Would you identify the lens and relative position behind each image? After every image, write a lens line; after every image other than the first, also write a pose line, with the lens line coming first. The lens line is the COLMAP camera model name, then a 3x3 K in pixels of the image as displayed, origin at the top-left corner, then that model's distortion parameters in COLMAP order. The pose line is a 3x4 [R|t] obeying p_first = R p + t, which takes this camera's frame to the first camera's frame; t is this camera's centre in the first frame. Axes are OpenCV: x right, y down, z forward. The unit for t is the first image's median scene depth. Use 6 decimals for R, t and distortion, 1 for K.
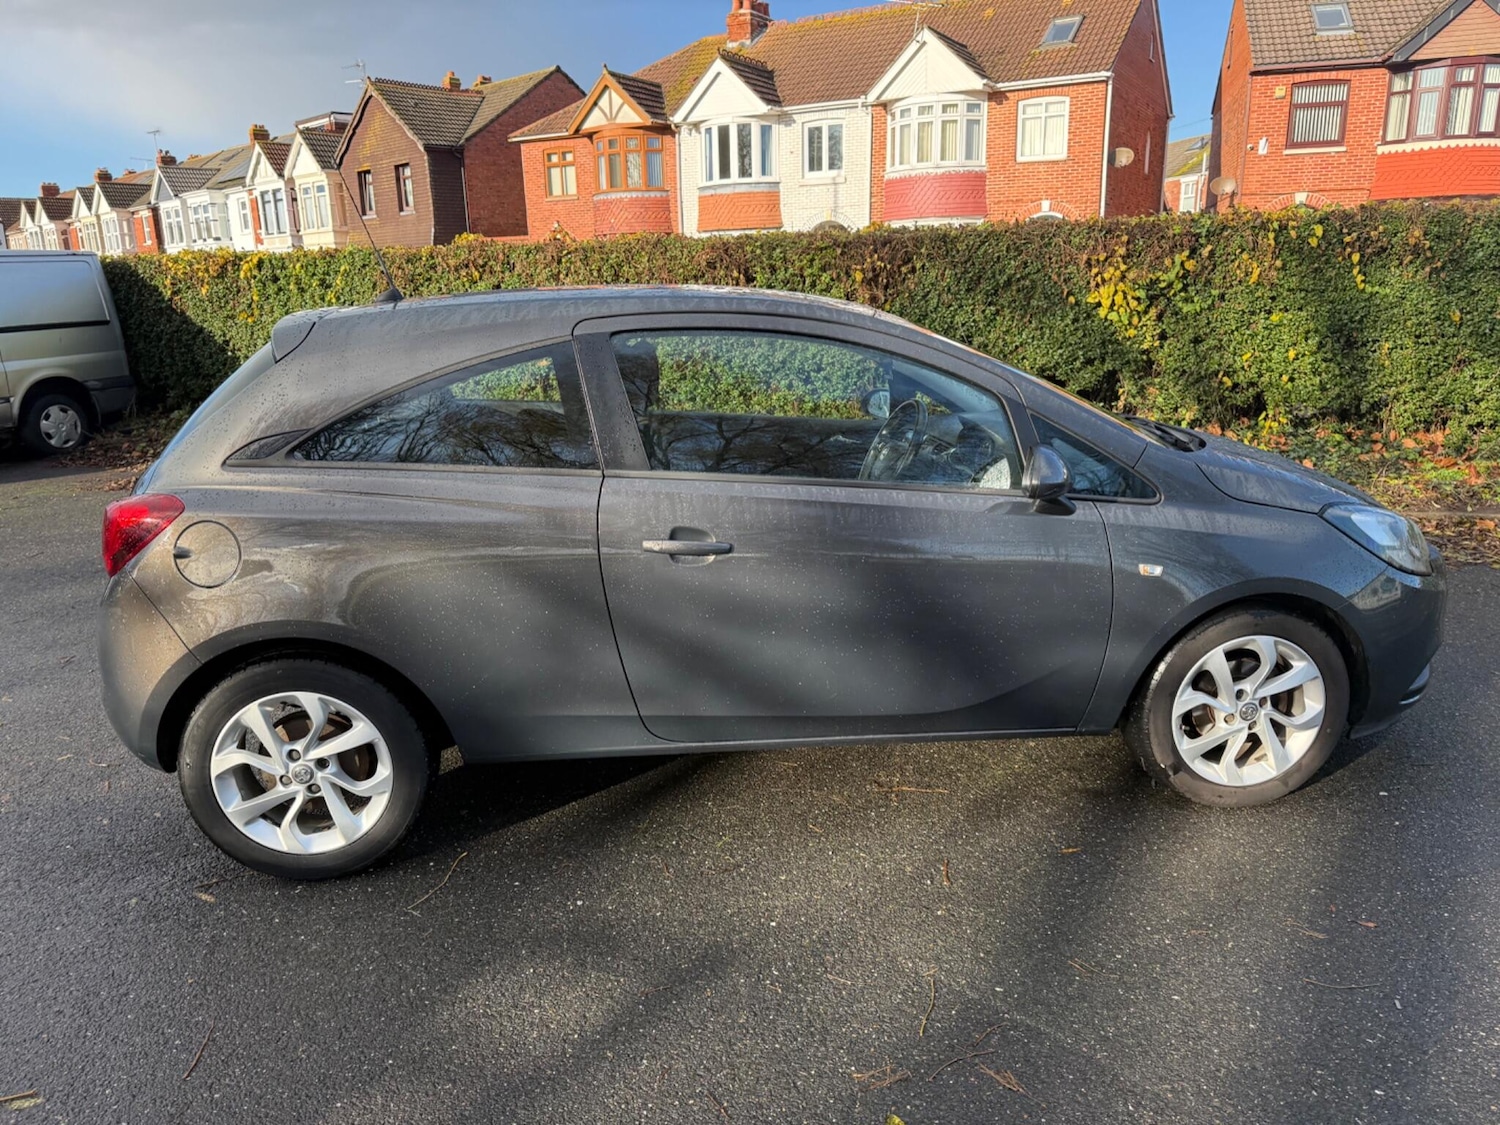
lens RADIAL K [[1054.3, 0, 749.4], [0, 1054.3, 565.8], [0, 0, 1]] dist [0.017442, -0.022760]
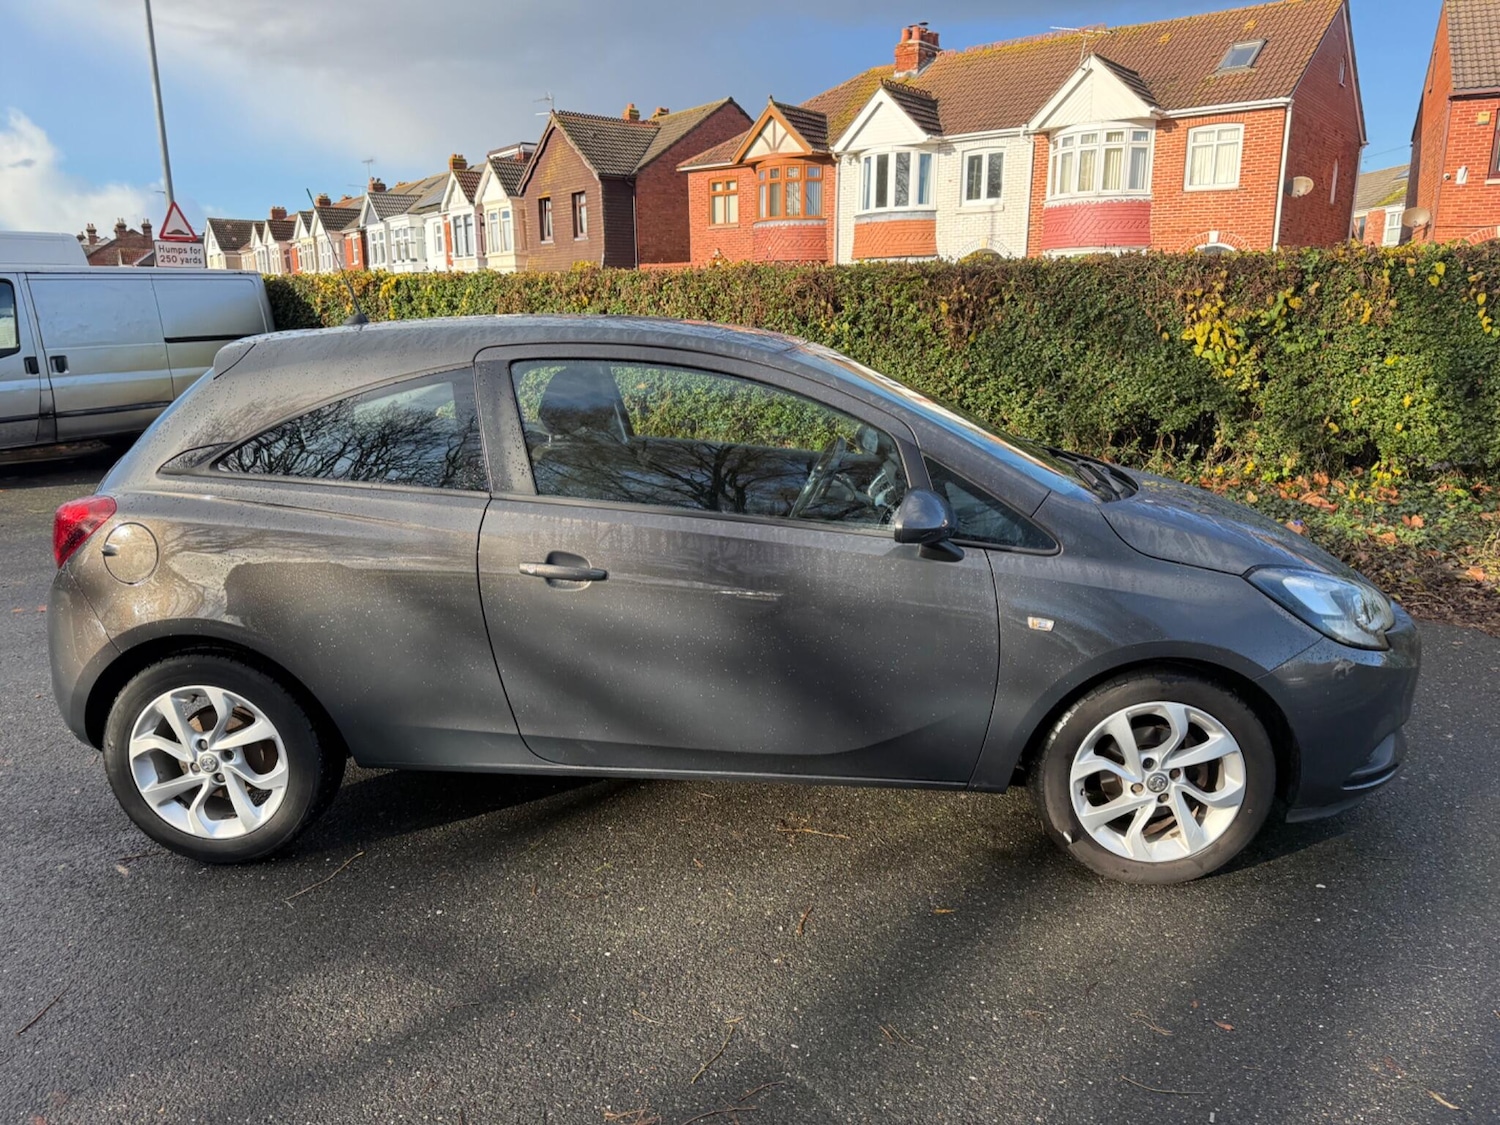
lens RADIAL K [[1051.5, 0, 750.0], [0, 1051.5, 562.5], [0, 0, 1]] dist [0.015797, -0.018831]
pose [[0.986744, 0.056396, -0.152170, 0.031379], [-0.060144, 0.997987, -0.020133, -0.001999], [0.150729, 0.029019, 0.988149, 0.002478]]
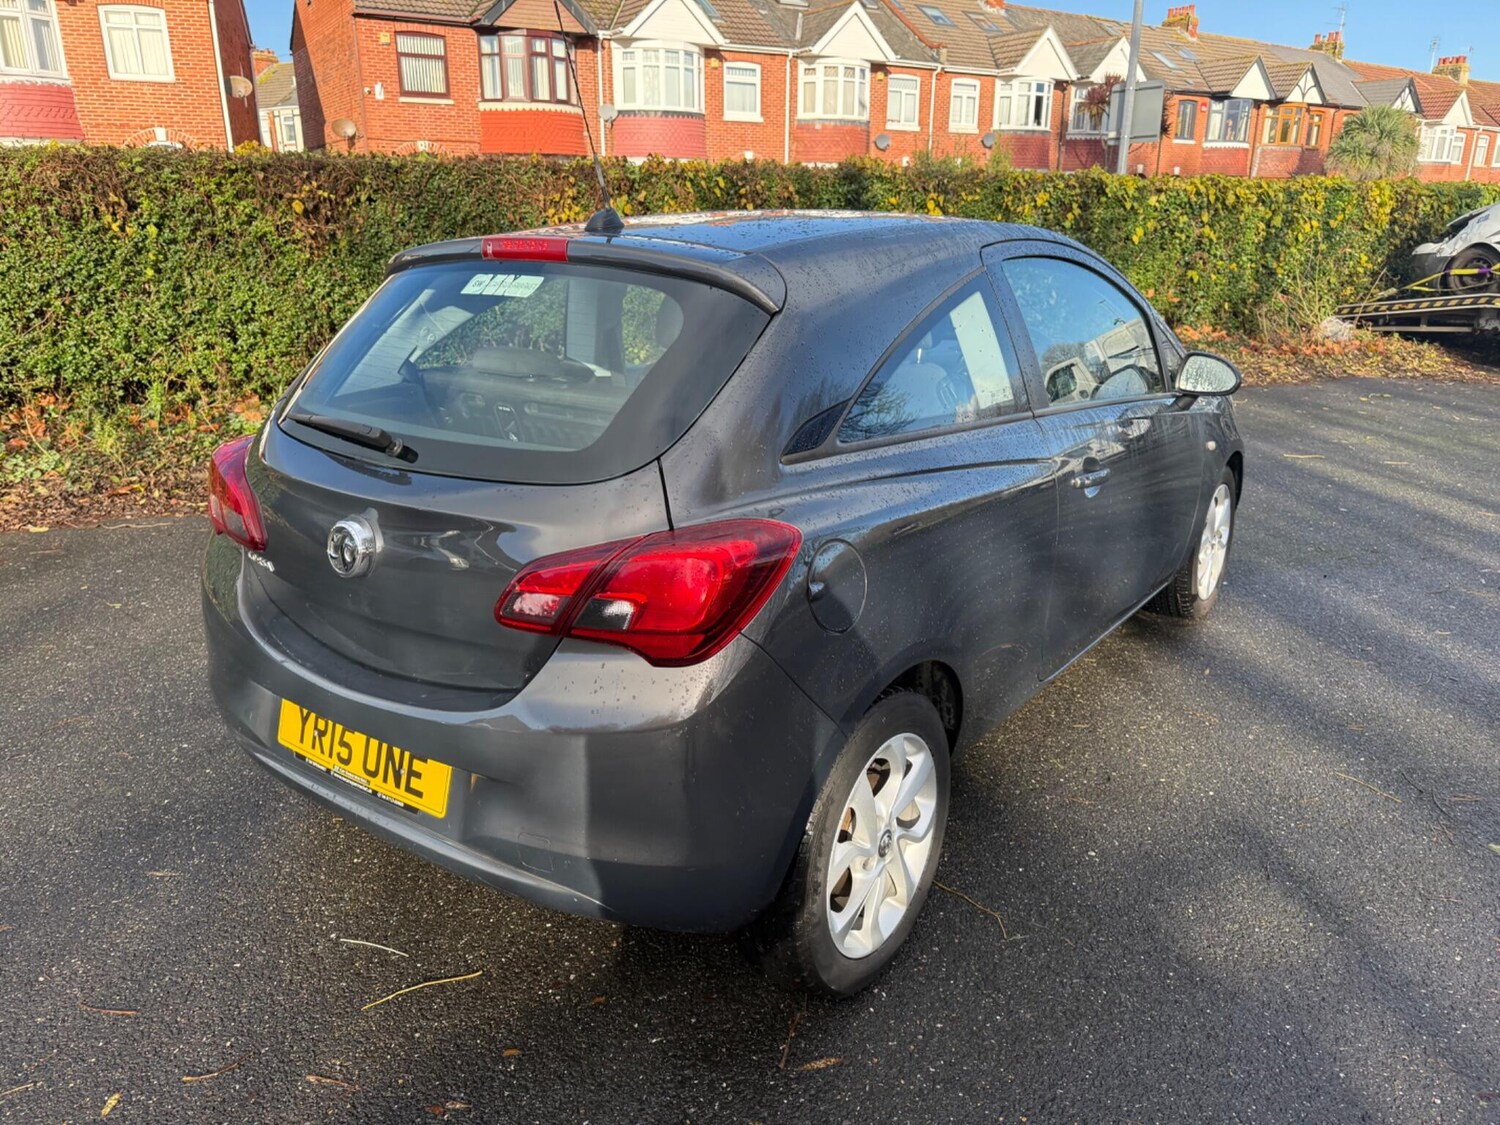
lens RADIAL K [[1080.5, 0, 743.4], [0, 1080.5, 568.7], [0, 0, 1]] dist [0.001609, -0.009322]
pose [[0.678837, -0.202074, 0.705937, -0.104095], [0.170964, 0.978462, 0.115684, -0.010500], [-0.714109, 0.042159, 0.698764, 0.051668]]
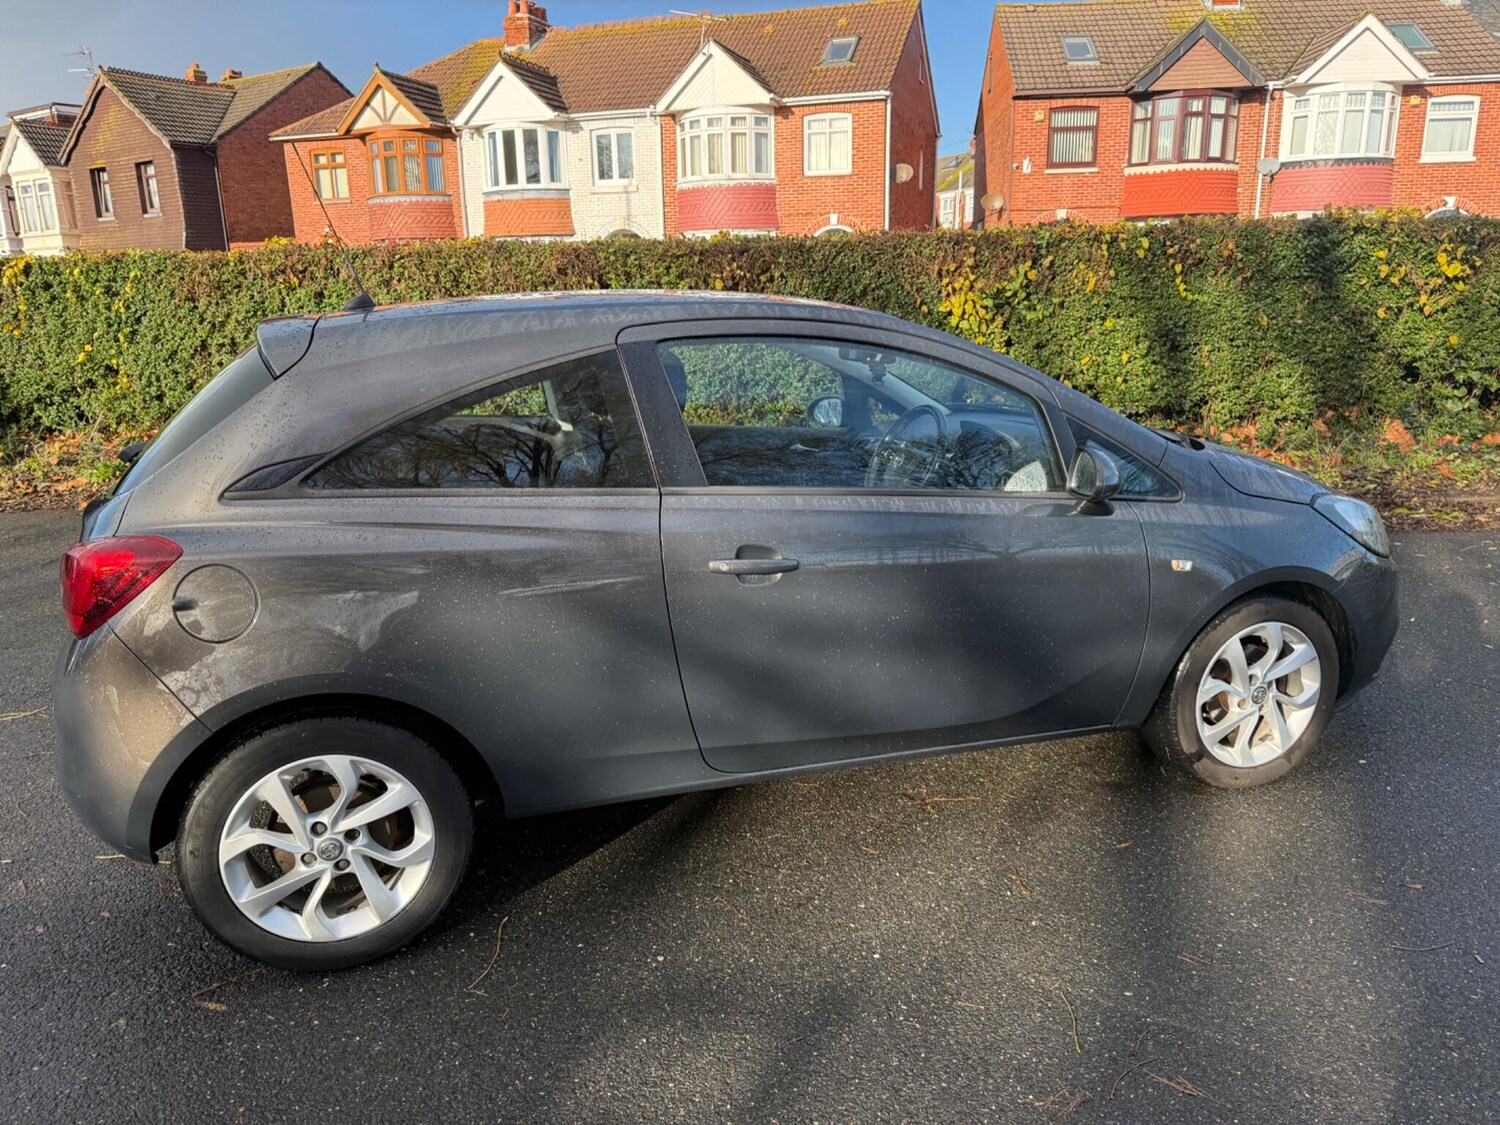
lens RADIAL K [[1054.3, 0, 749.4], [0, 1054.3, 565.8], [0, 0, 1]] dist [0.017442, -0.022760]
pose [[0.978300, -0.051069, 0.200799, -0.028898], [0.052801, 0.998600, -0.003278, -0.001739], [-0.200350, 0.013809, 0.979627, 0.008866]]
